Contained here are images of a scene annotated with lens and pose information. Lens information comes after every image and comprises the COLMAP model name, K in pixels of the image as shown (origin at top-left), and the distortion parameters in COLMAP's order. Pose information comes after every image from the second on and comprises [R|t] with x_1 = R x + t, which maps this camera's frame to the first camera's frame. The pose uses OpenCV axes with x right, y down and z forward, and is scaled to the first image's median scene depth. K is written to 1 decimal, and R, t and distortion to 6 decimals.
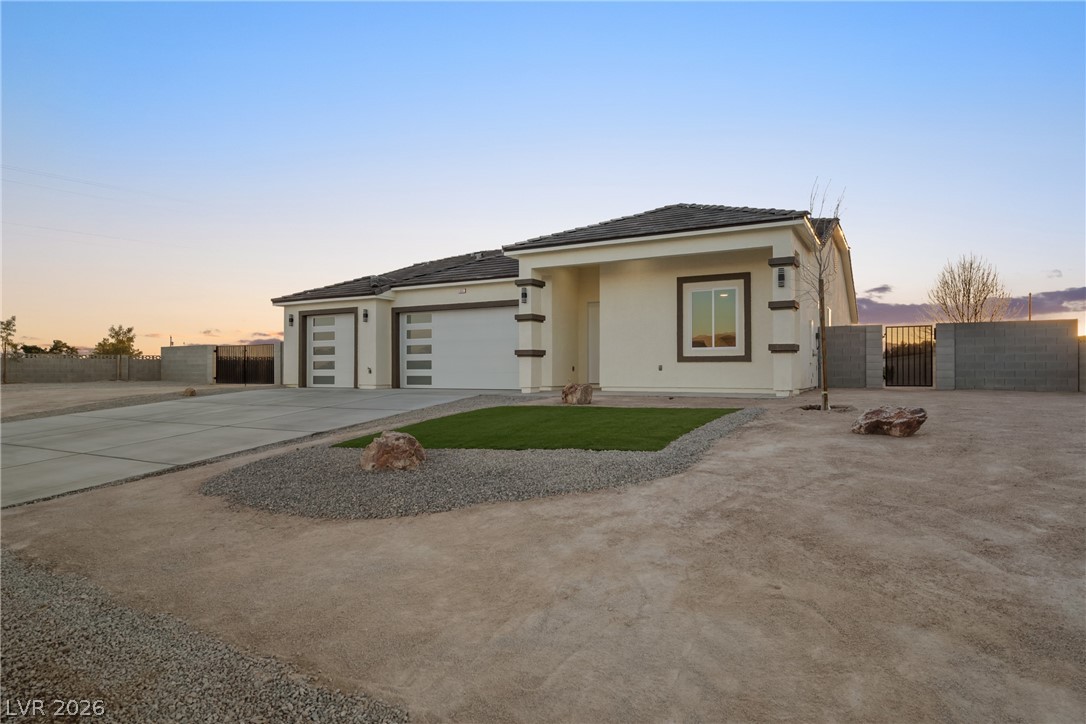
lens RADIAL K [[616.7, 0, 545.5], [0, 616.7, 366.5], [0, 0, 1]] dist [0.001954, -0.000077]
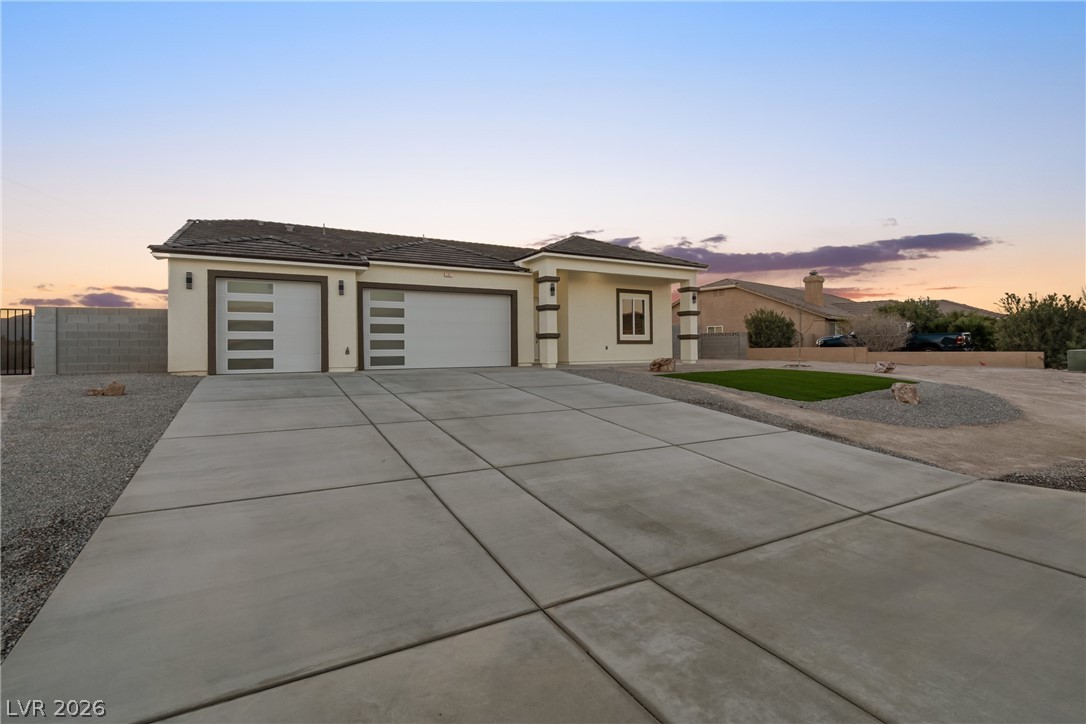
lens RADIAL K [[505.2, 0, 547.6], [0, 505.2, 348.3], [0, 0, 1]] dist [-0.003912, 0.000865]
pose [[0.539908, 0.001419, 0.841723, -0.728739], [0.001879, 0.999994, -0.002891, 0.005413], [-0.841722, 0.003142, 0.539902, 0.369029]]
